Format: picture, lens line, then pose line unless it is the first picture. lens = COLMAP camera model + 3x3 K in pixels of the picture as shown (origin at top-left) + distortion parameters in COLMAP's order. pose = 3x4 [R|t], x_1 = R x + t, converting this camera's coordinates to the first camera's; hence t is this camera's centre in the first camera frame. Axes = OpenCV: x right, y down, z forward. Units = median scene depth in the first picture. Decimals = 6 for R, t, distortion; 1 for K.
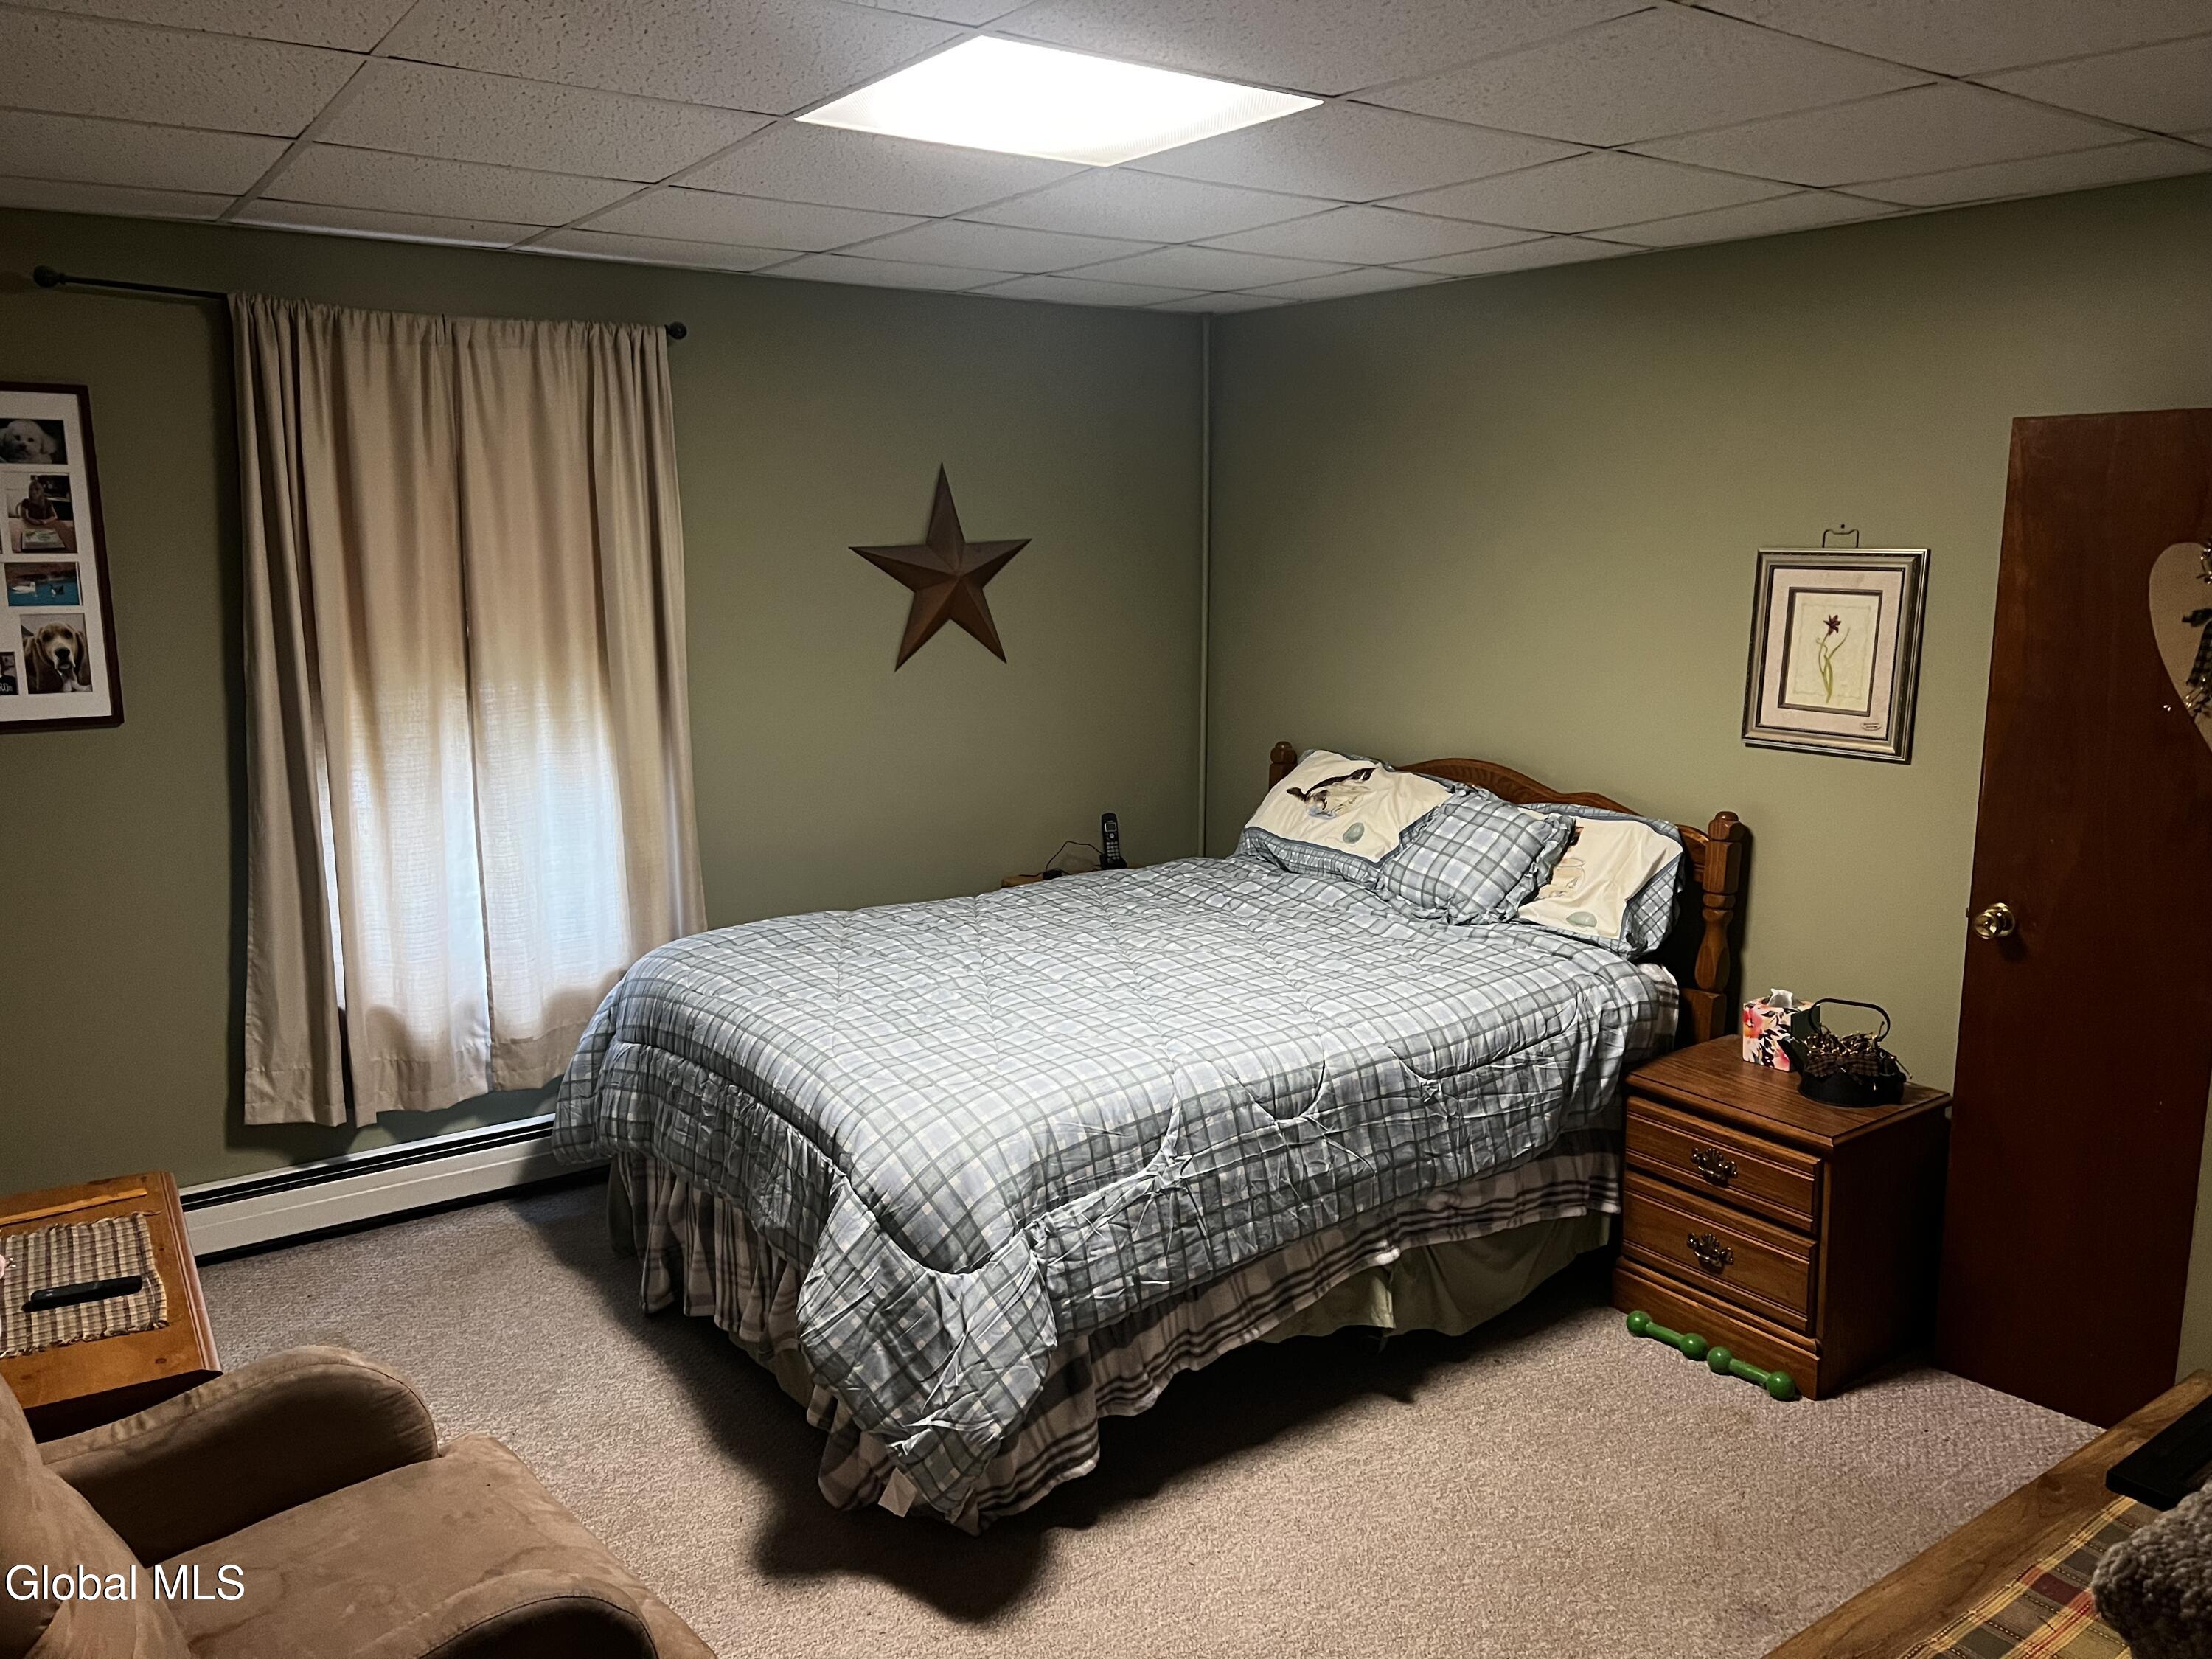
lens RADIAL K [[1668.2, 0, 1122.2], [0, 1668.2, 820.1], [0, 0, 1]] dist [0.057547, -0.076585]
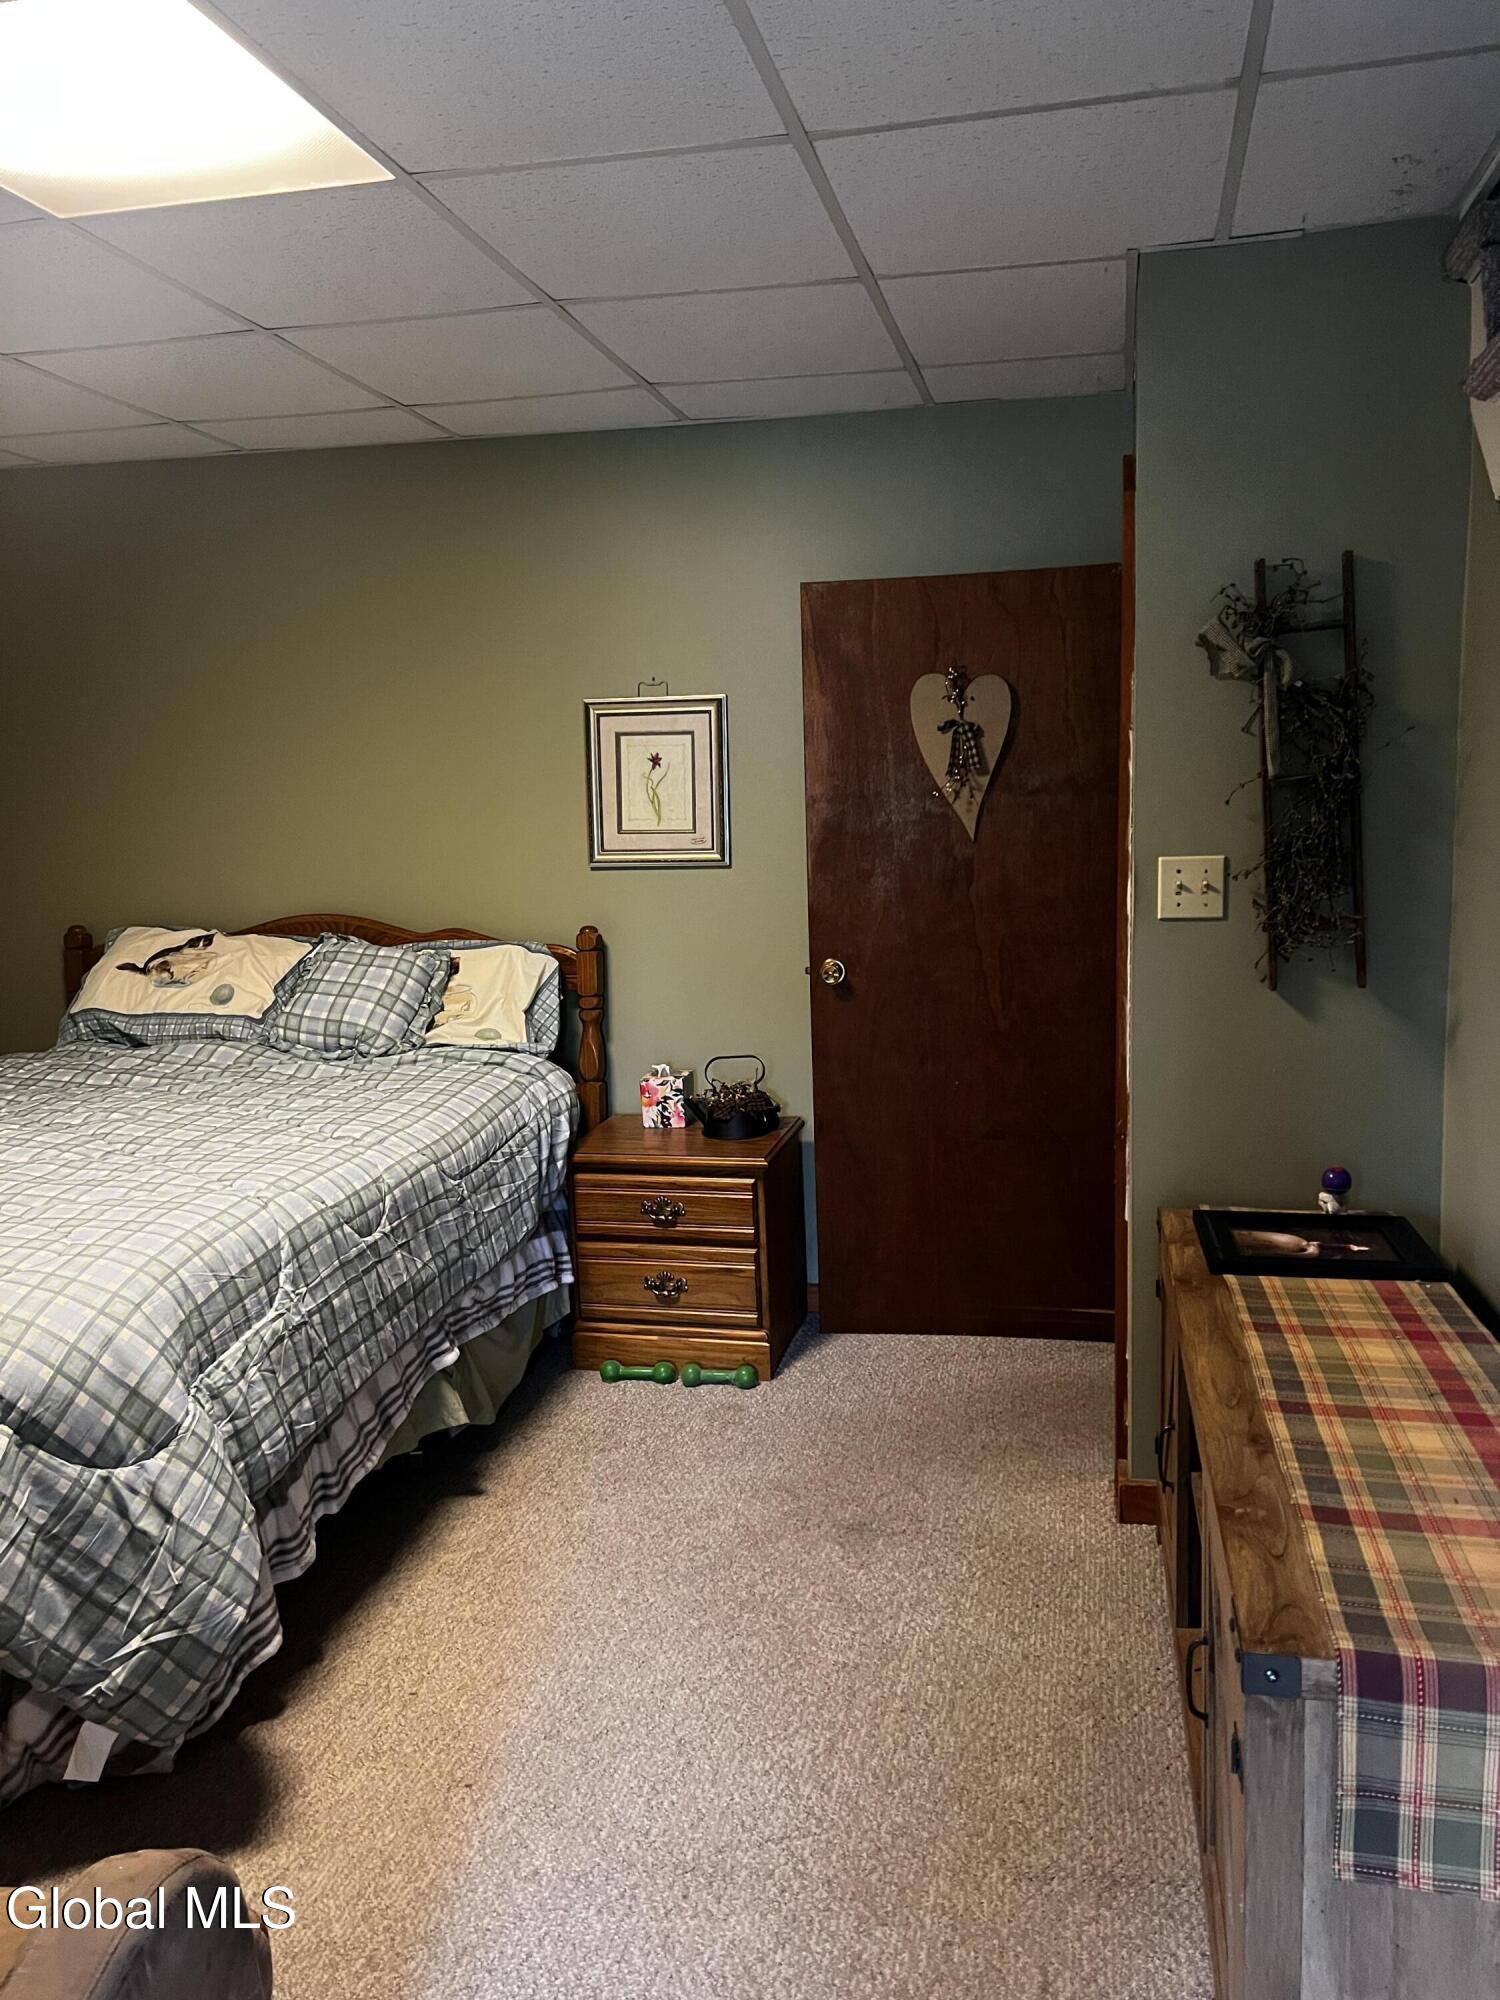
lens RADIAL K [[1508.3, 0, 757.0], [0, 1508.3, 990.8], [0, 0, 1]] dist [0.057547, -0.076585]
pose [[0.741856, -0.103936, 0.662455, -0.286877], [0.138408, 0.990375, 0.000388, 0.063588], [-0.656119, 0.091401, 0.749102, 0.161218]]
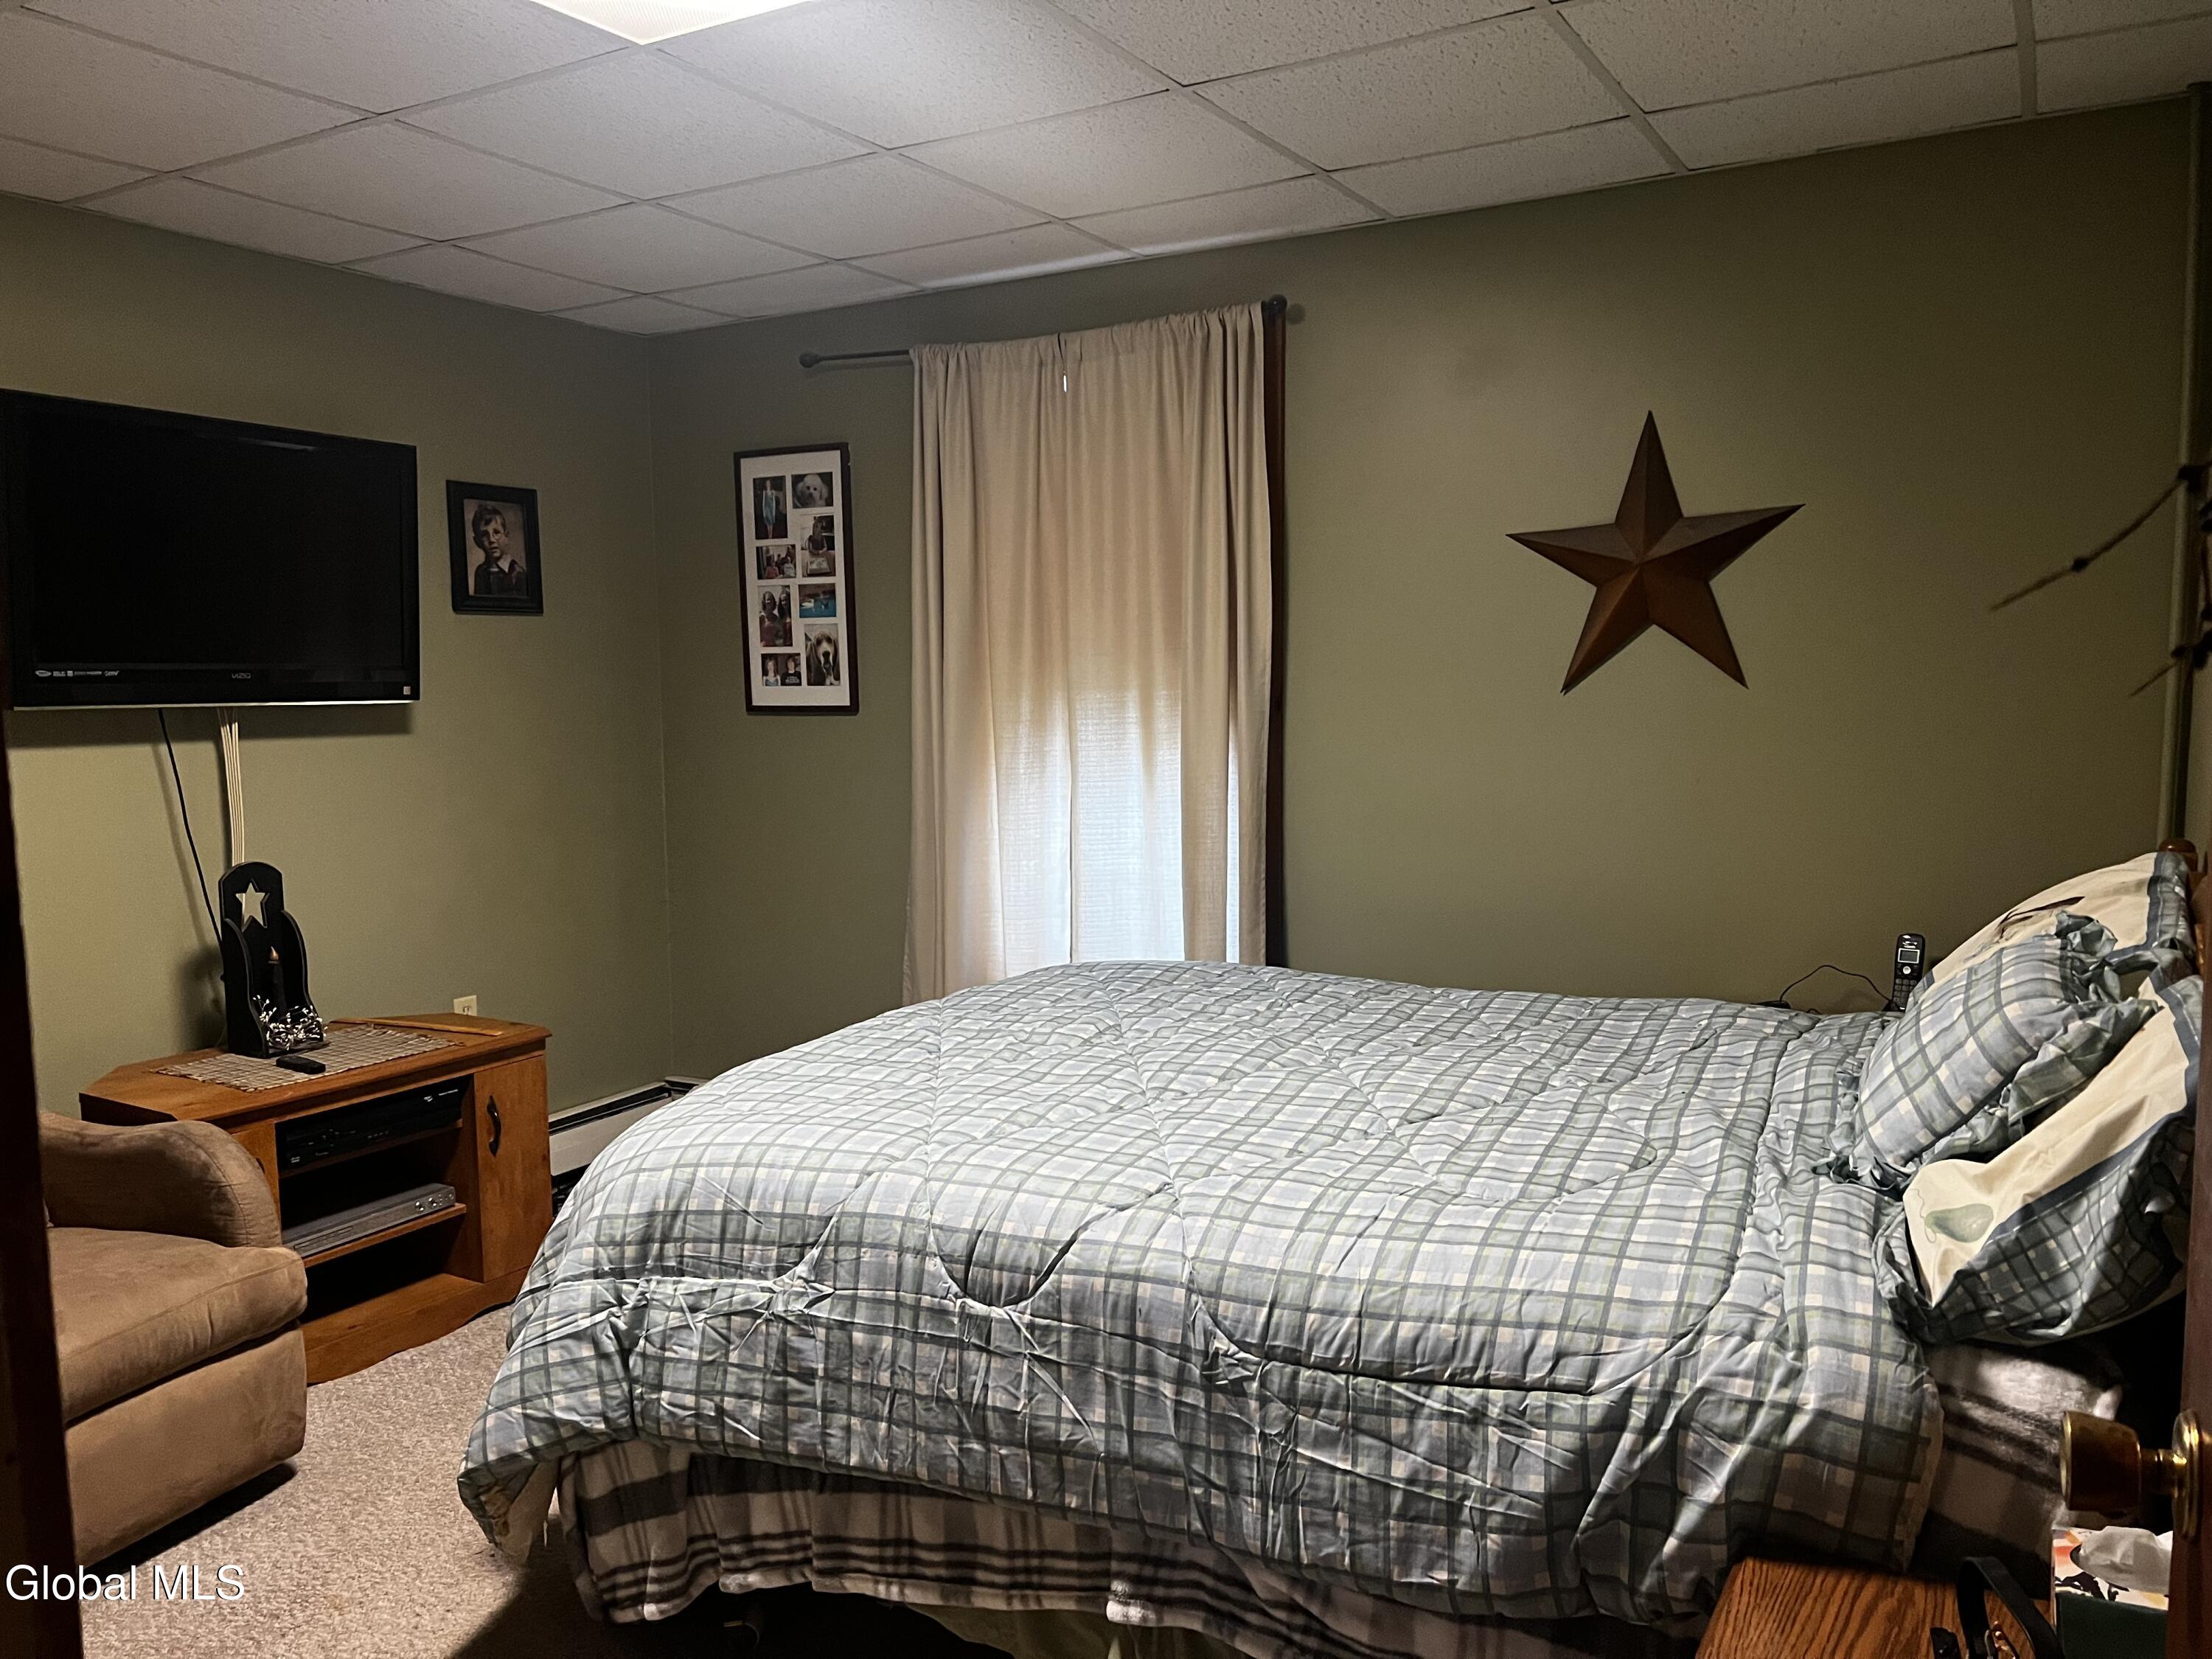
lens RADIAL K [[1668.2, 0, 1086.6], [0, 1668.2, 839.3], [0, 0, 1]] dist [0.057547, -0.076585]
pose [[0.425203, 0.082344, -0.901345, 0.651037], [-0.132793, 0.990752, 0.027868, -0.023575], [0.895304, 0.107842, 0.432205, 0.688482]]
